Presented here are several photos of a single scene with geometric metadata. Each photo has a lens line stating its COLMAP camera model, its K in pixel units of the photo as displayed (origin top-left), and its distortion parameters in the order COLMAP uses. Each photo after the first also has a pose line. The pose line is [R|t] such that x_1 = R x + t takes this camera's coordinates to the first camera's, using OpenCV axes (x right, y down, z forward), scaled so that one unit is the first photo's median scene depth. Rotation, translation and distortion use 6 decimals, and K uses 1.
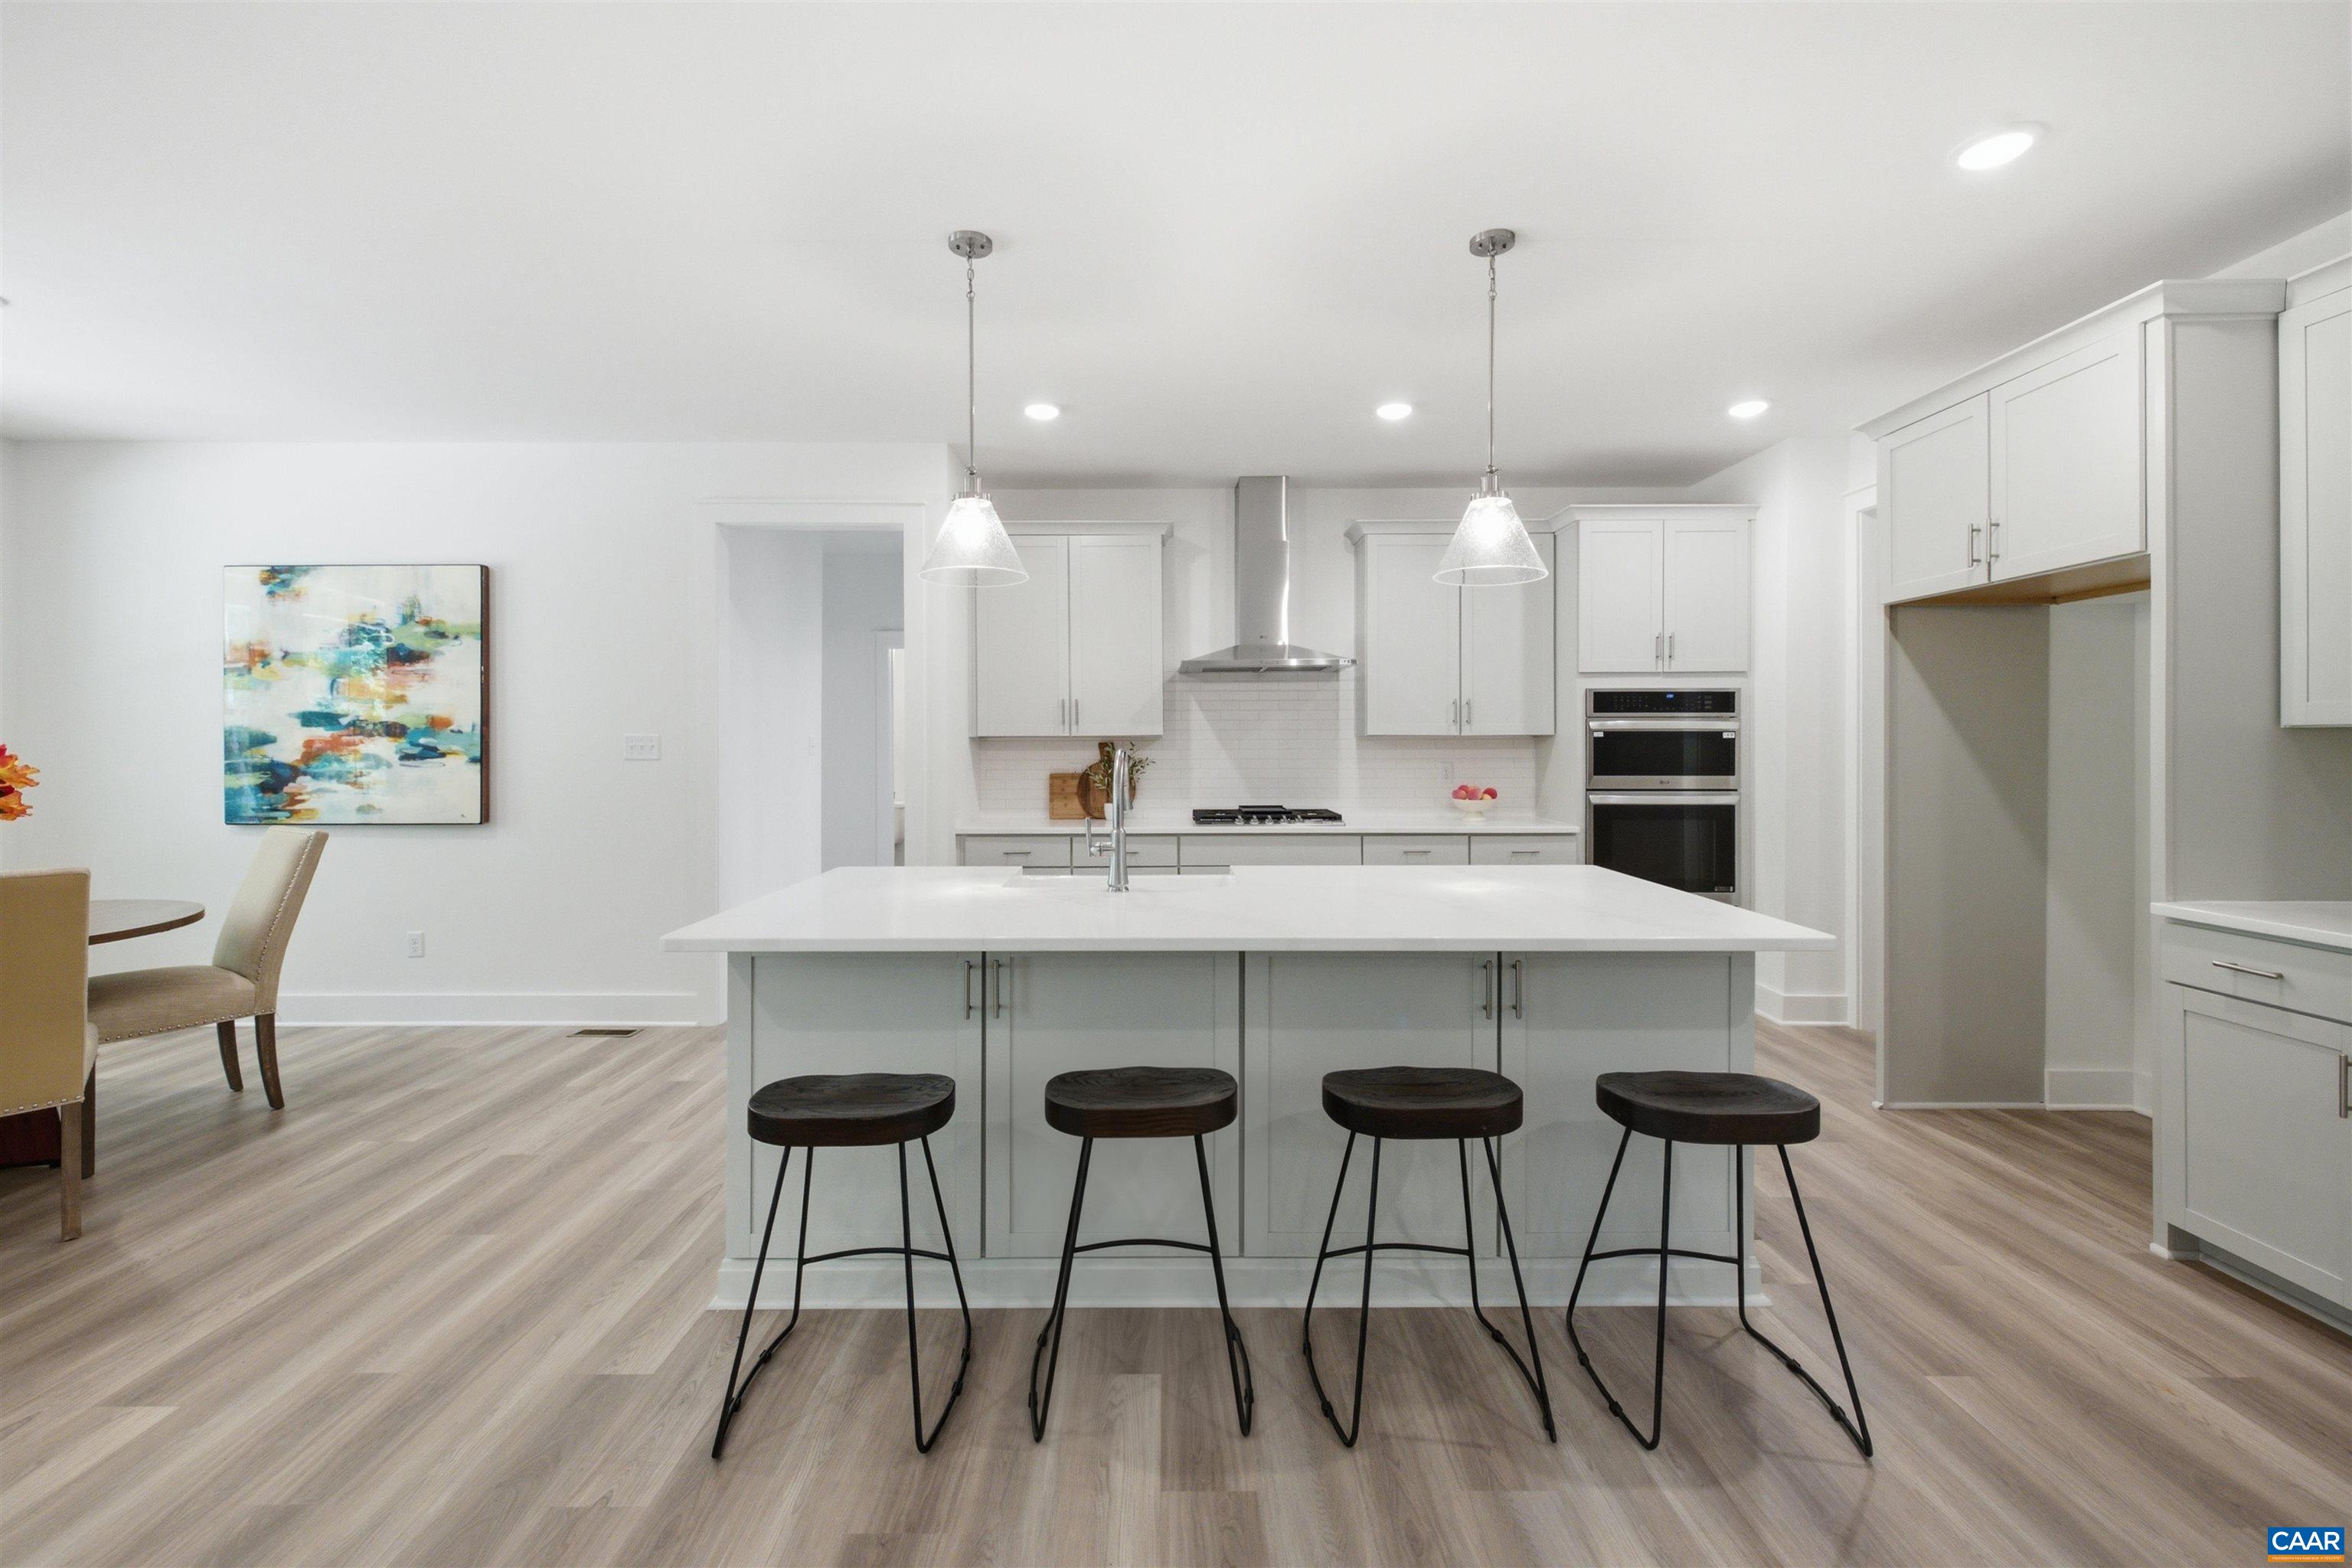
lens RADIAL K [[1000.5, 0, 1162.7], [0, 1000.5, 745.1], [0, 0, 1]] dist [0.006668, -0.000533]
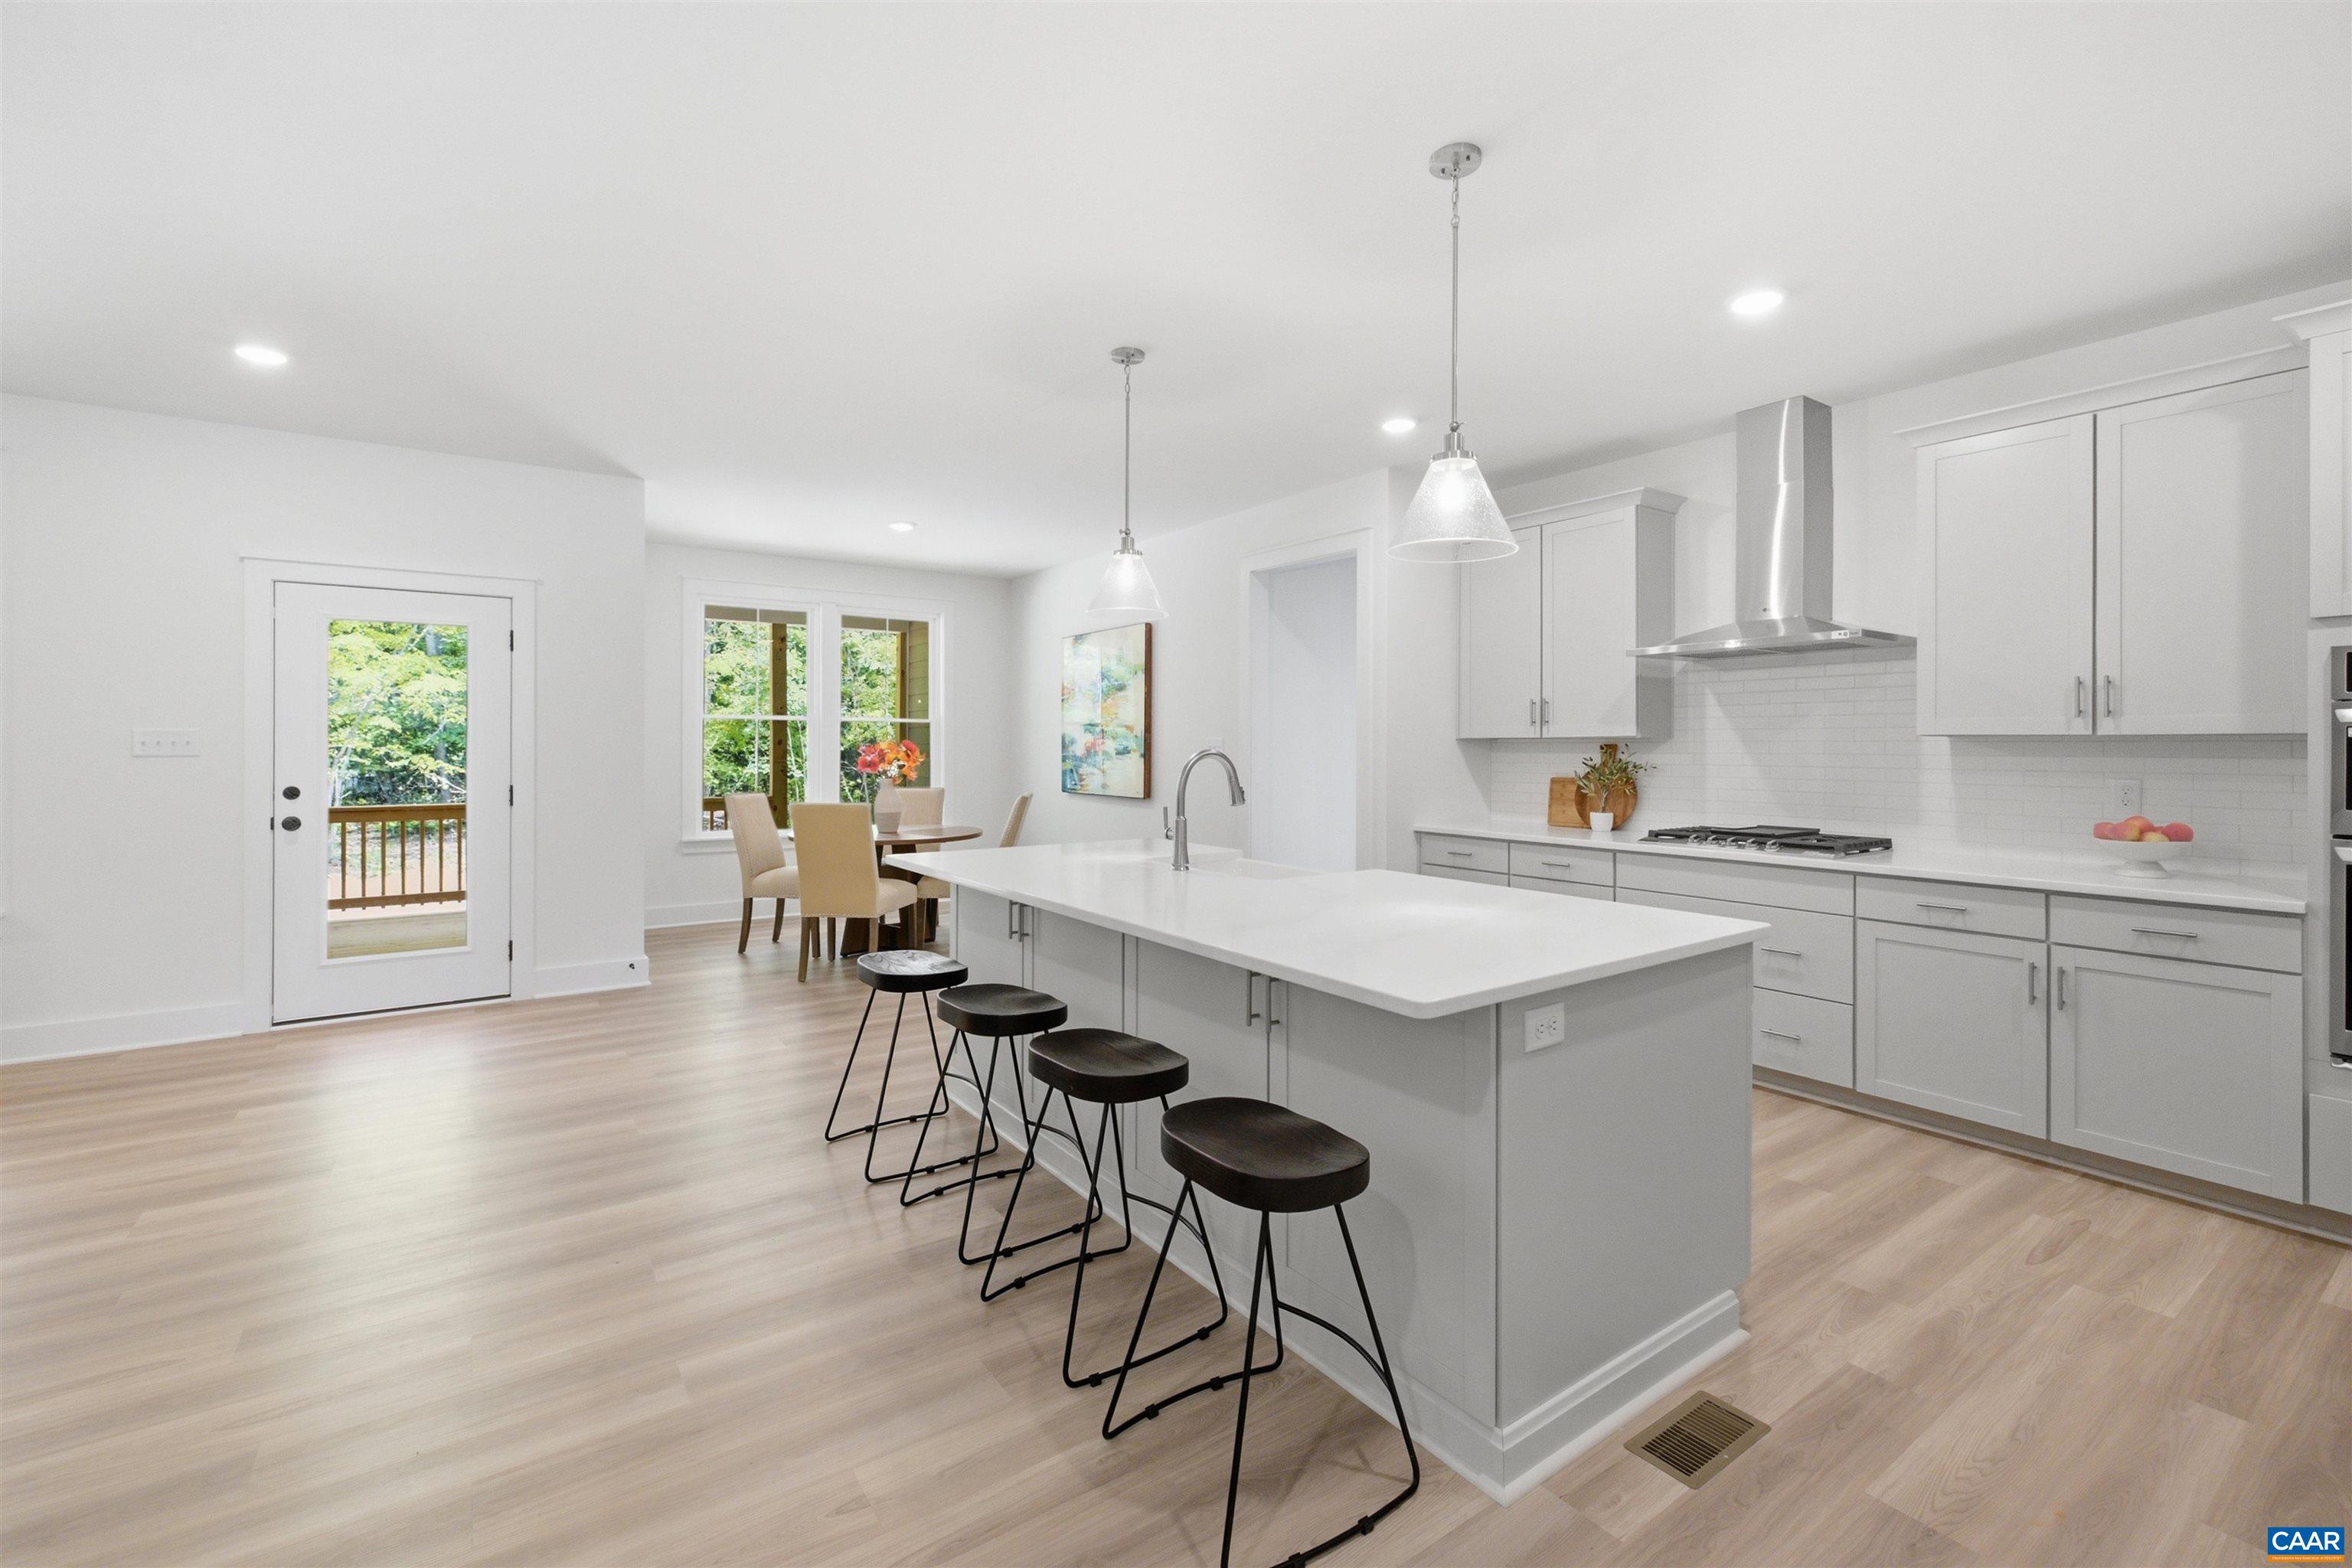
lens RADIAL K [[1000.5, 0, 1160.1], [0, 1000.5, 745.6], [0, 0, 1]] dist [0.006668, -0.000533]
pose [[0.564114, 0.003341, -0.825690, 0.534905], [-0.004455, 0.999990, 0.001003, -0.001311], [0.825685, 0.003113, 0.564123, 0.184775]]
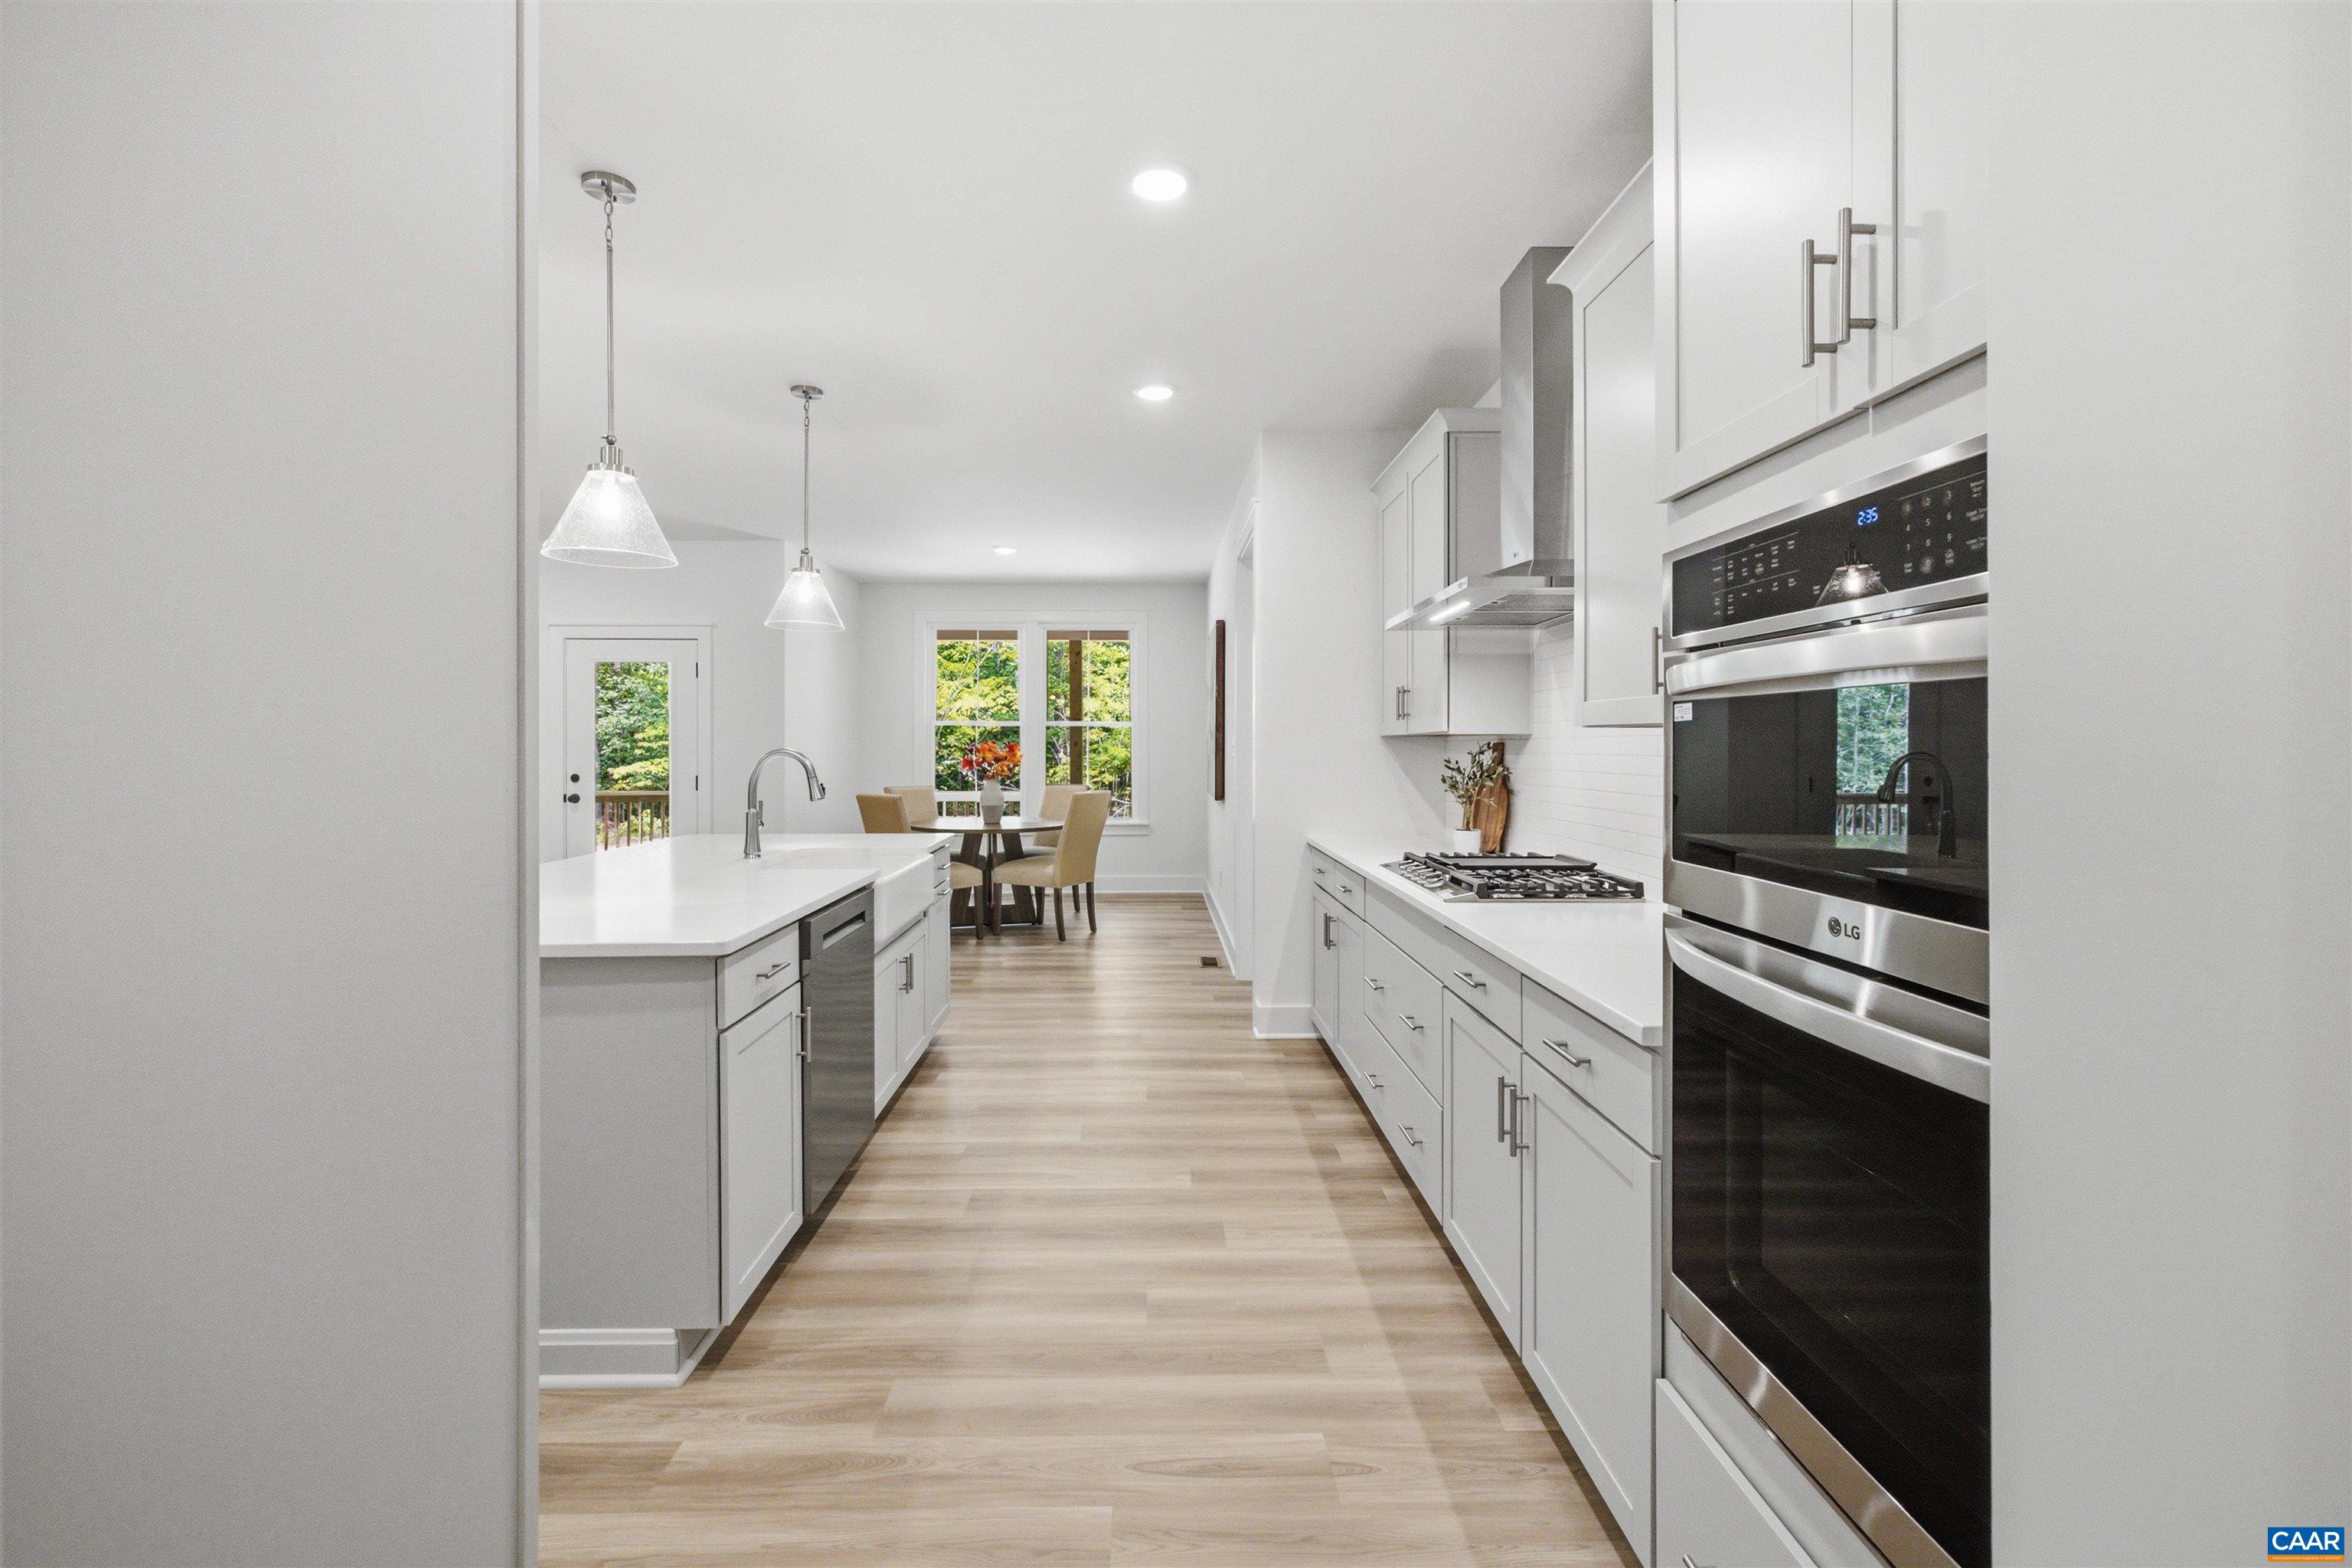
lens RADIAL K [[1000.5, 0, 1168.1], [0, 1000.5, 747.8], [0, 0, 1]] dist [0.006668, -0.000533]
pose [[0.014071, 0.001487, -0.999900, 0.737382], [-0.003672, 0.999992, 0.001435, -0.000016], [0.999894, 0.003651, 0.014076, 0.886973]]
